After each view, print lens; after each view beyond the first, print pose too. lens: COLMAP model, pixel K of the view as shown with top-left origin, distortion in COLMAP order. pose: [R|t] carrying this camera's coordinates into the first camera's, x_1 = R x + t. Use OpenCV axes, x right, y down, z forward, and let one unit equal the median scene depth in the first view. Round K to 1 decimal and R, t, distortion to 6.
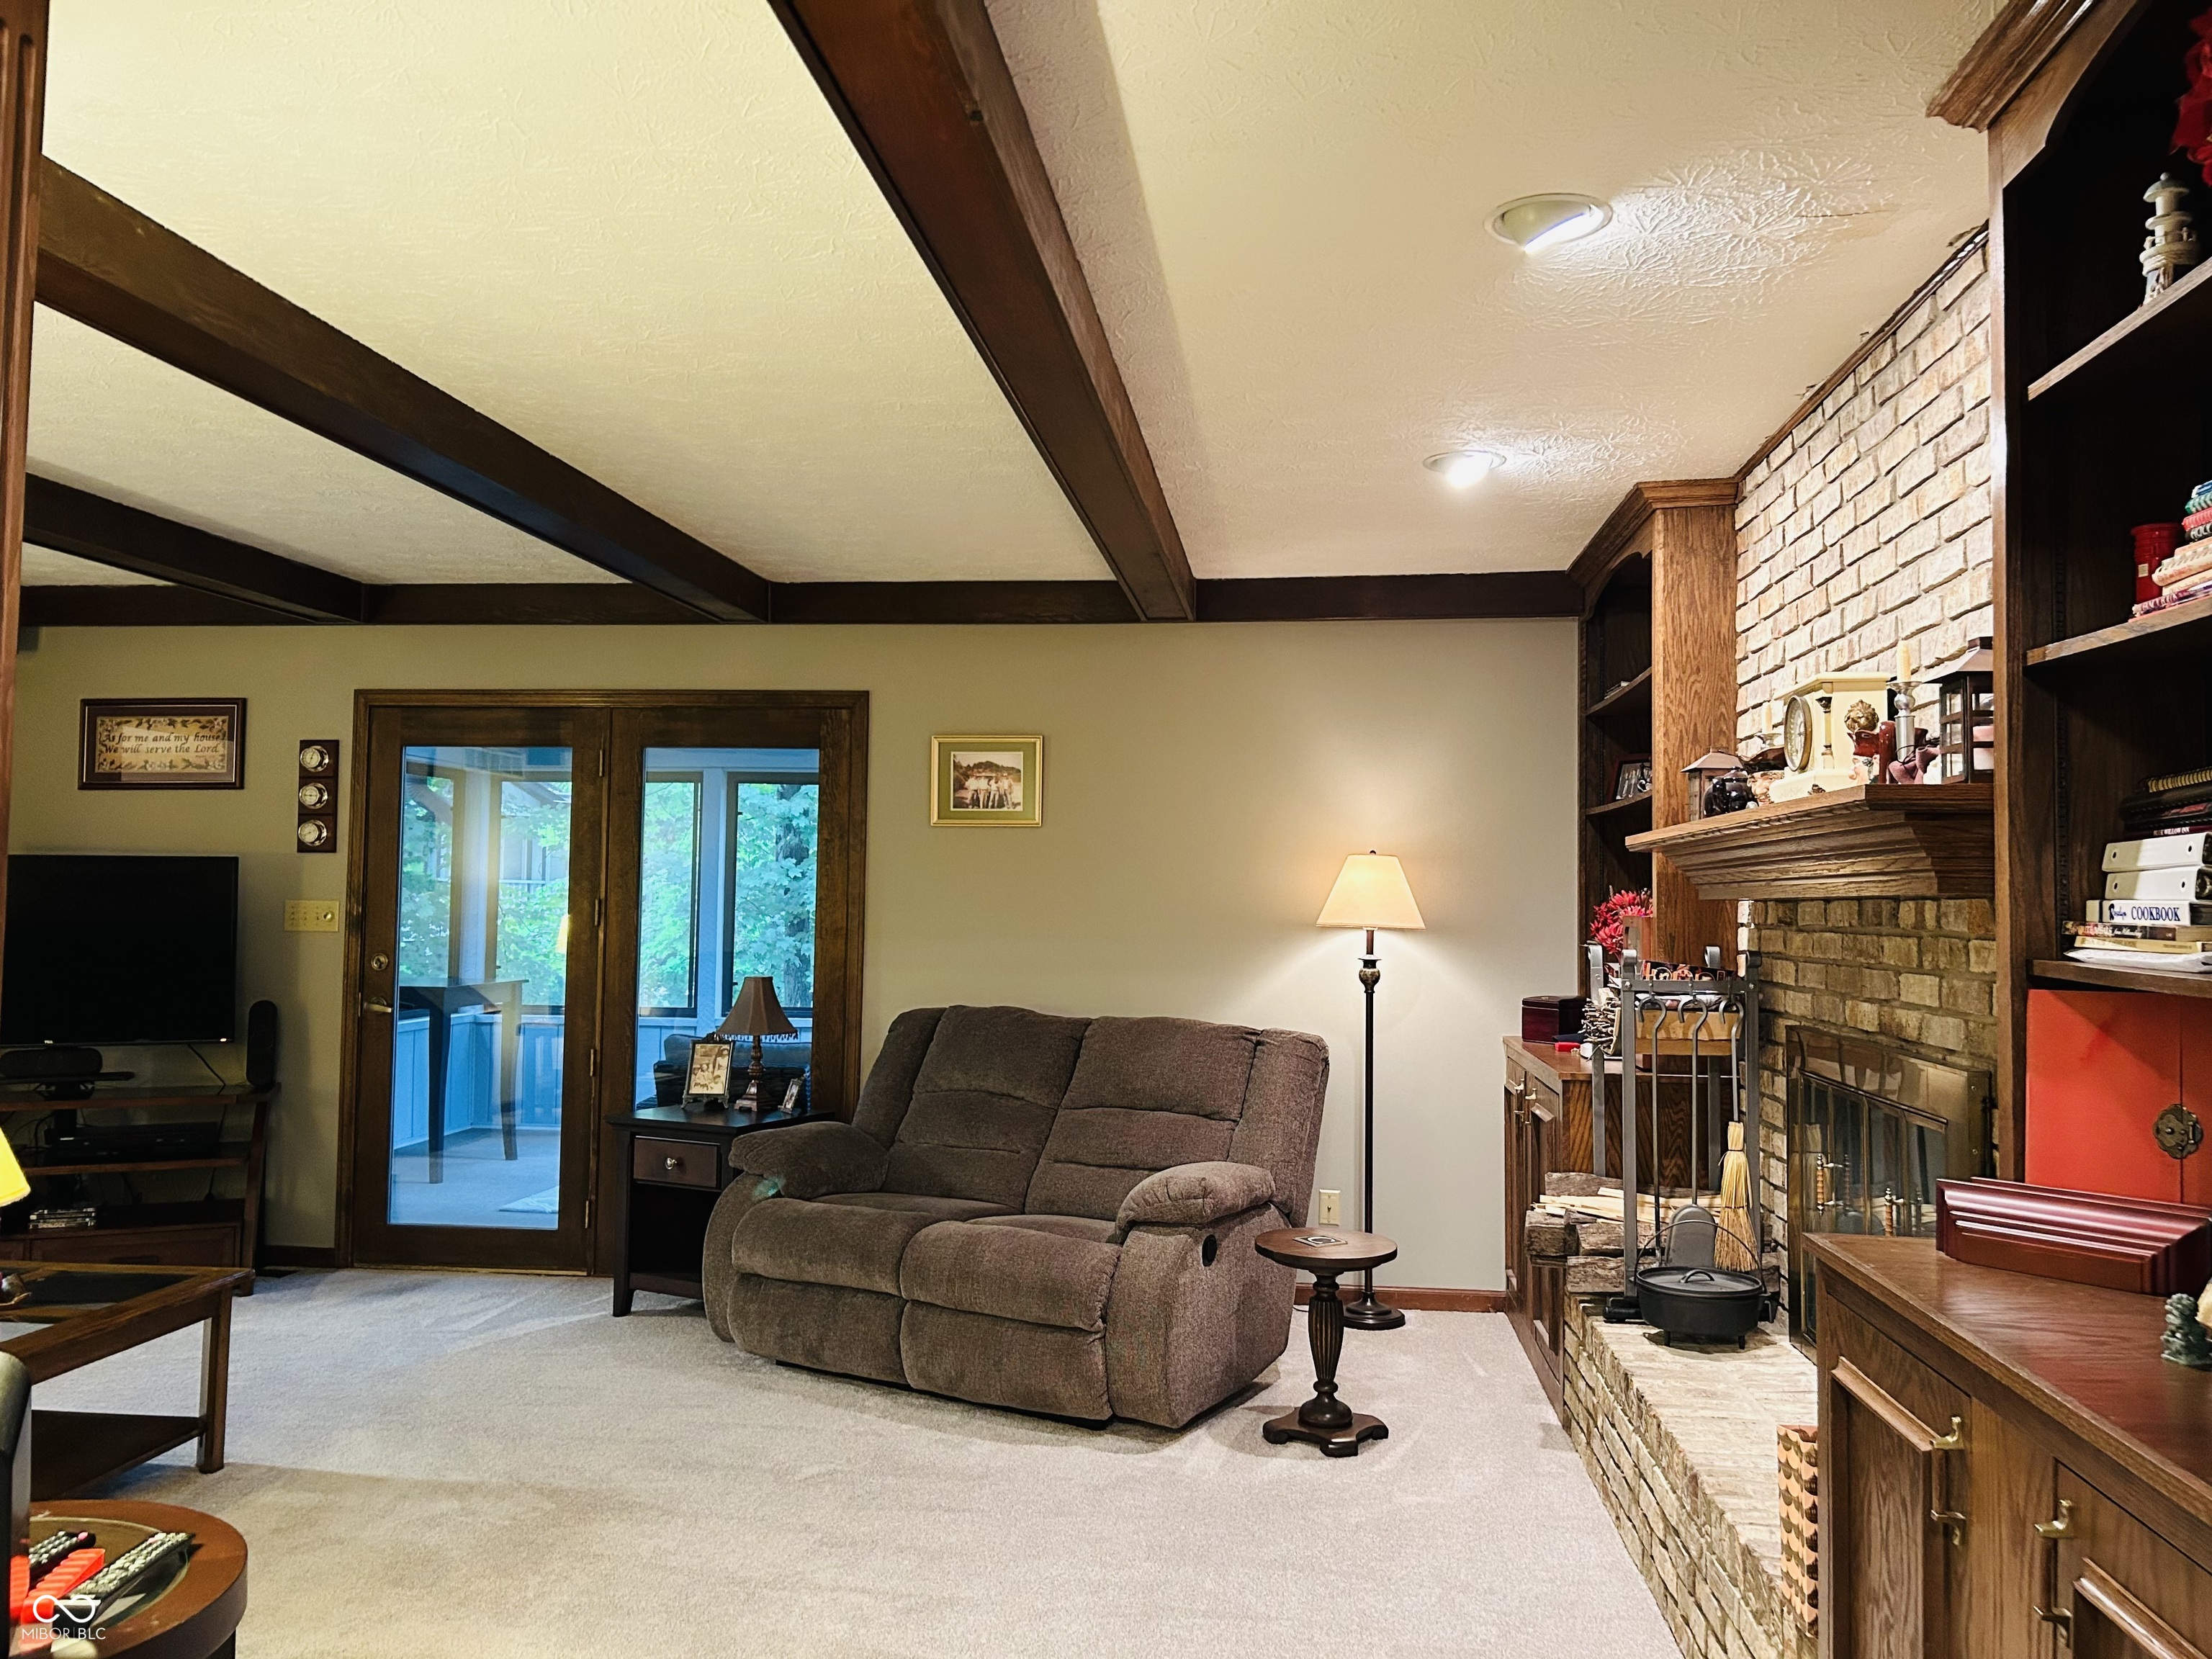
lens RADIAL K [[1678.9, 0, 1112.3], [0, 1678.9, 828.0], [0, 0, 1]] dist [0.061169, -0.062663]
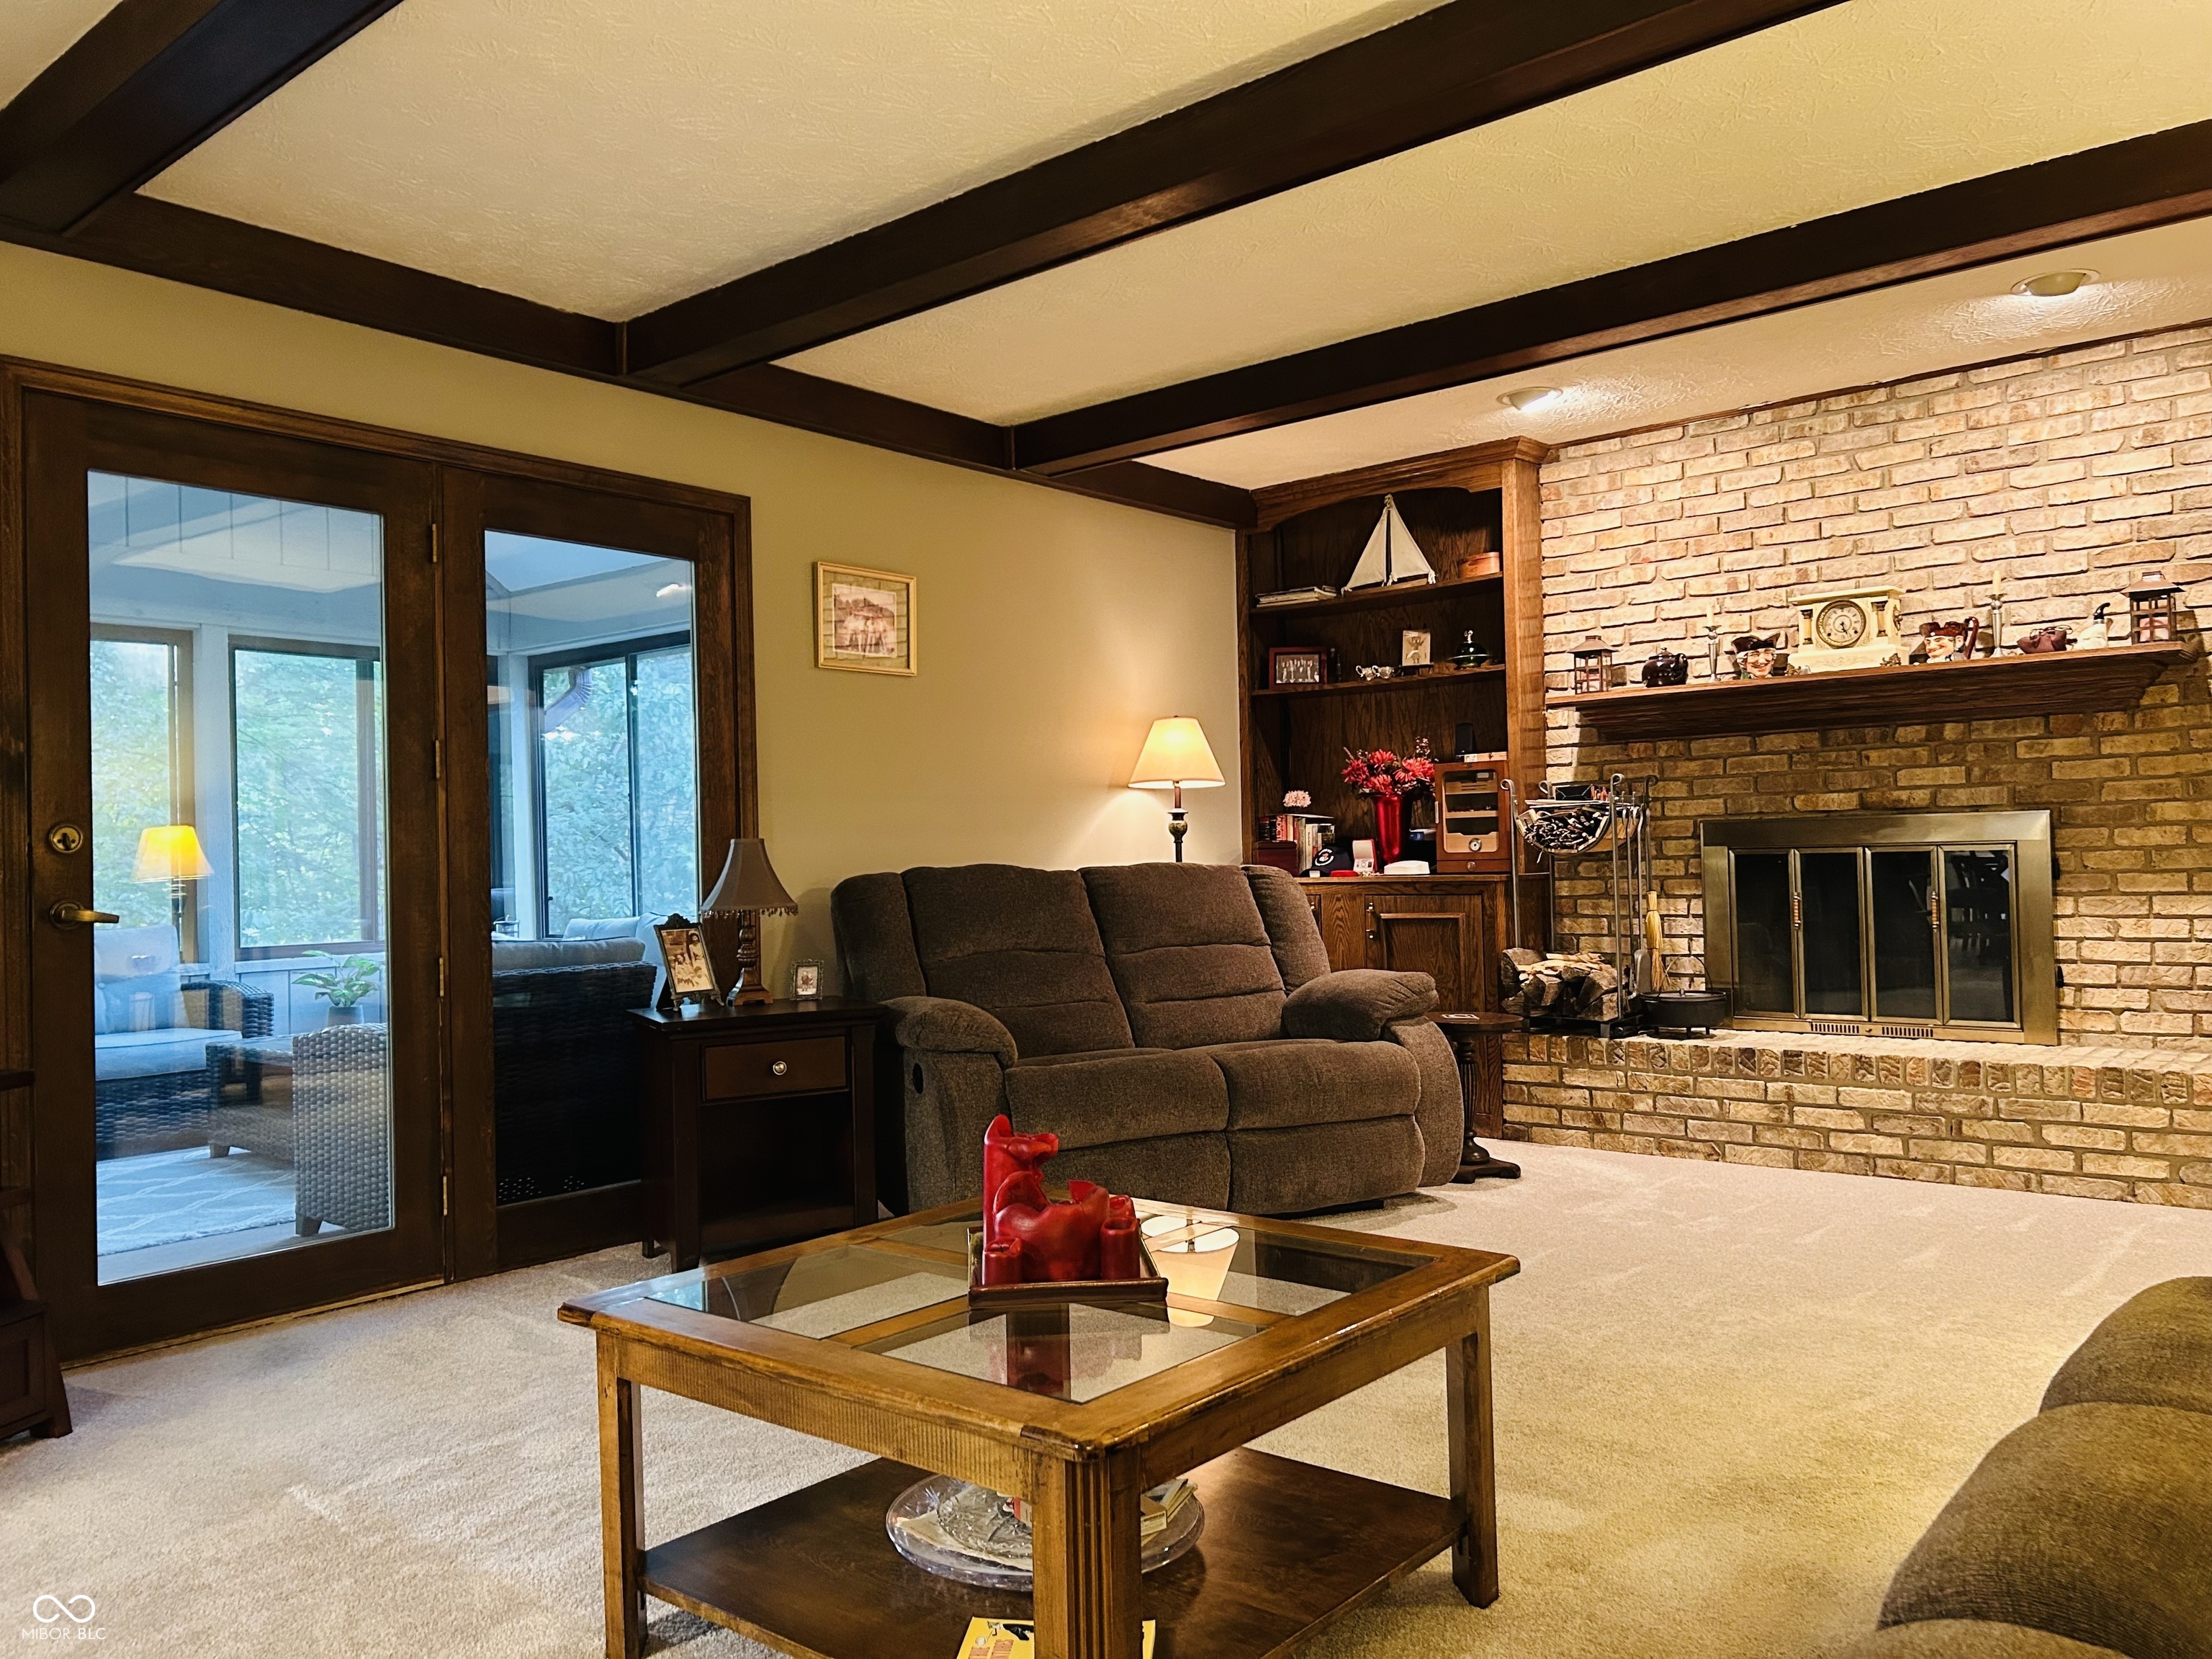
lens RADIAL K [[1678.9, 0, 1112.3], [0, 1678.9, 828.0], [0, 0, 1]] dist [0.061169, -0.062663]
pose [[0.548560, -0.010071, 0.836051, -0.944646], [-0.007570, 0.999827, 0.017010, 0.082516], [-0.836077, -0.015660, 0.548388, 0.505604]]
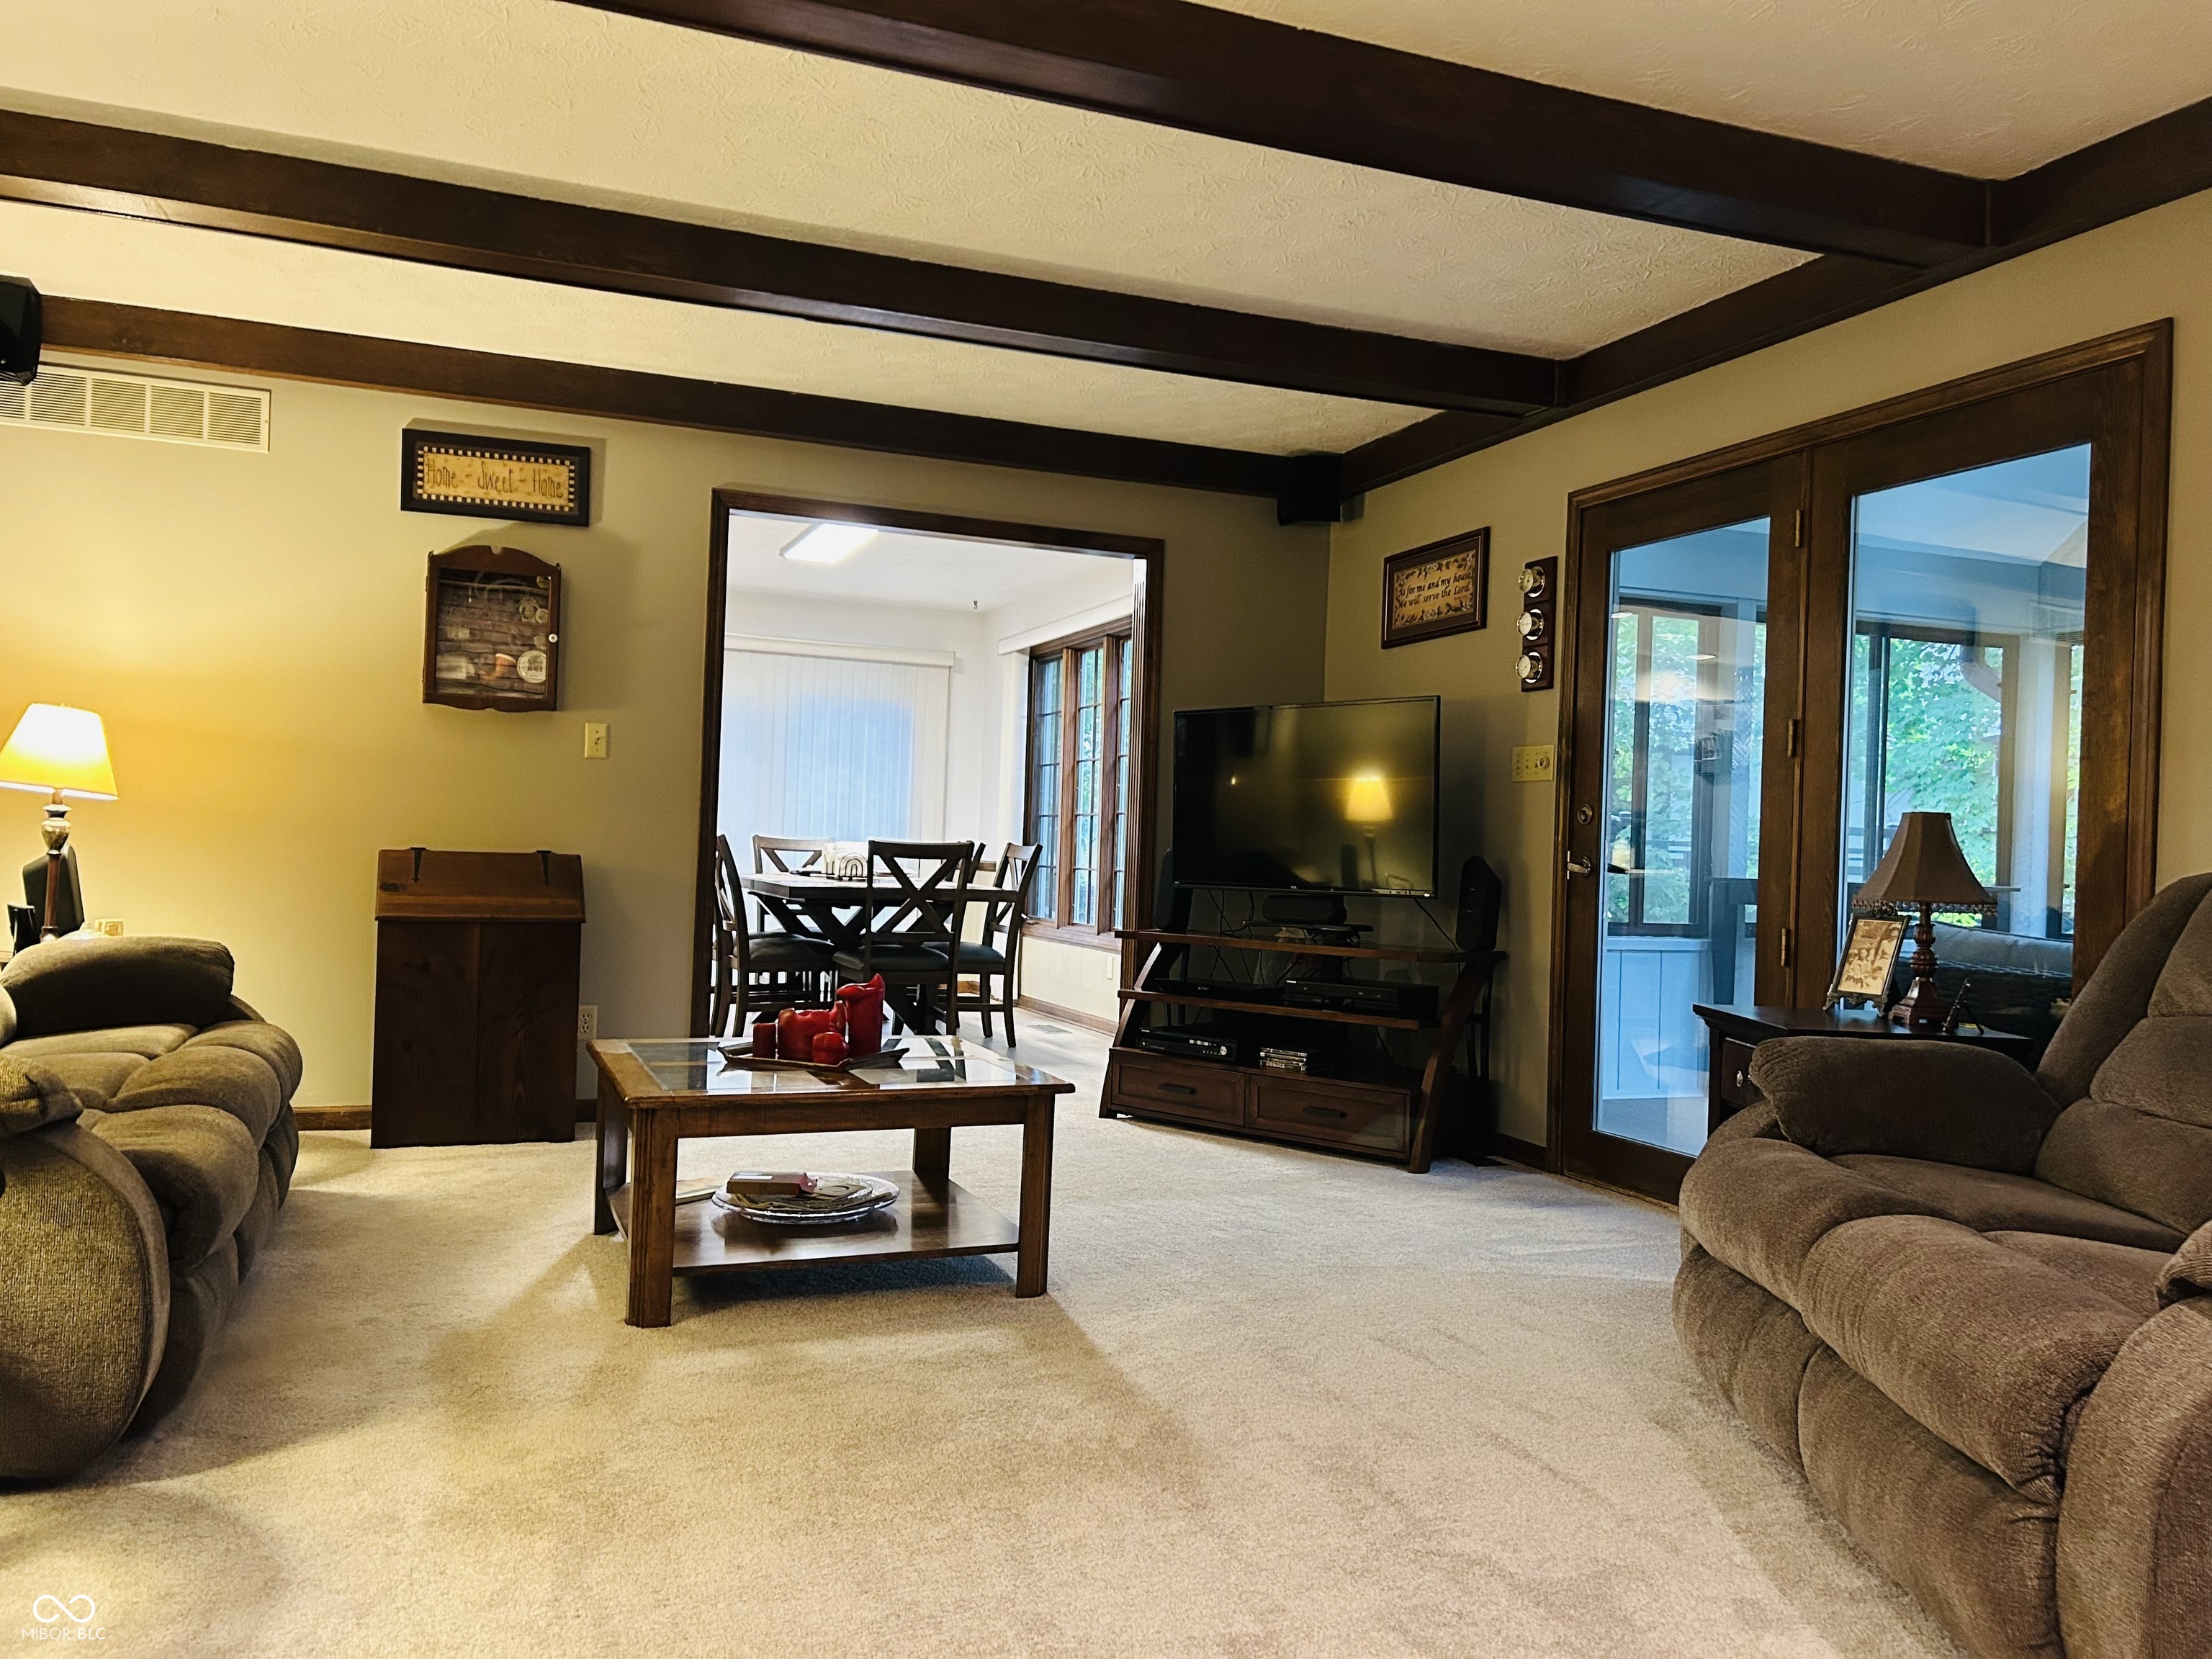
lens RADIAL K [[1673.8, 0, 1091.7], [0, 1673.8, 834.3], [0, 0, 1]] dist [0.079839, -0.085014]
pose [[0.475158, -0.002282, -0.879898, 0.238973], [0.012930, 0.999907, 0.004389, 0.107991], [0.879806, -0.013463, 0.475143, 0.517467]]
